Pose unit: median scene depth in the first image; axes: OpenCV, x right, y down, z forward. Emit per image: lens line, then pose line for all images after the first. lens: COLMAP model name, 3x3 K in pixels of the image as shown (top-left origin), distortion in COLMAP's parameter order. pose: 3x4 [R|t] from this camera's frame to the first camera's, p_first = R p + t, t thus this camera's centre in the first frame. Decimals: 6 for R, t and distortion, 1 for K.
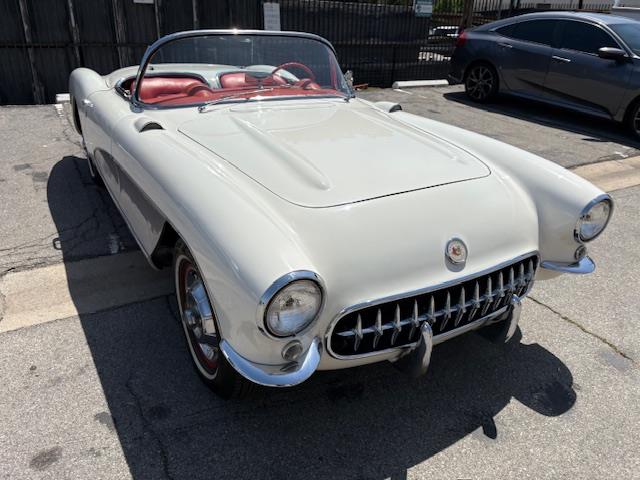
lens RADIAL K [[477.1, 0, 316.7], [0, 477.1, 243.5], [0, 0, 1]] dist [0.053728, -0.054627]
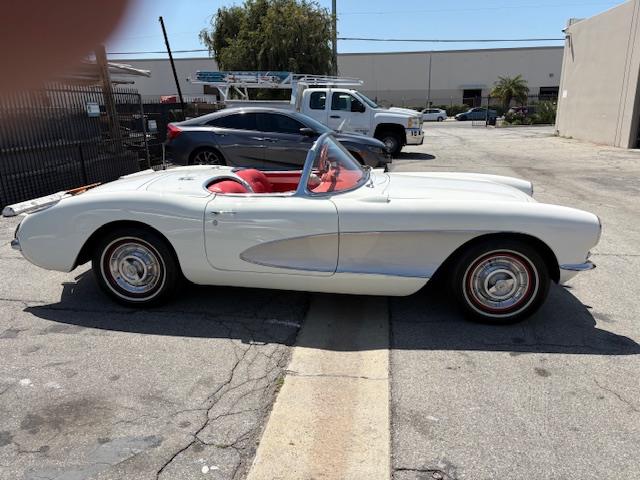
lens RADIAL K [[477.1, 0, 316.7], [0, 477.1, 243.5], [0, 0, 1]] dist [0.053728, -0.054627]
pose [[0.609683, -0.265642, 0.746807, -0.846125], [0.382702, 0.923731, 0.016142, -0.117779], [-0.694136, 0.275963, 0.664845, 0.114337]]
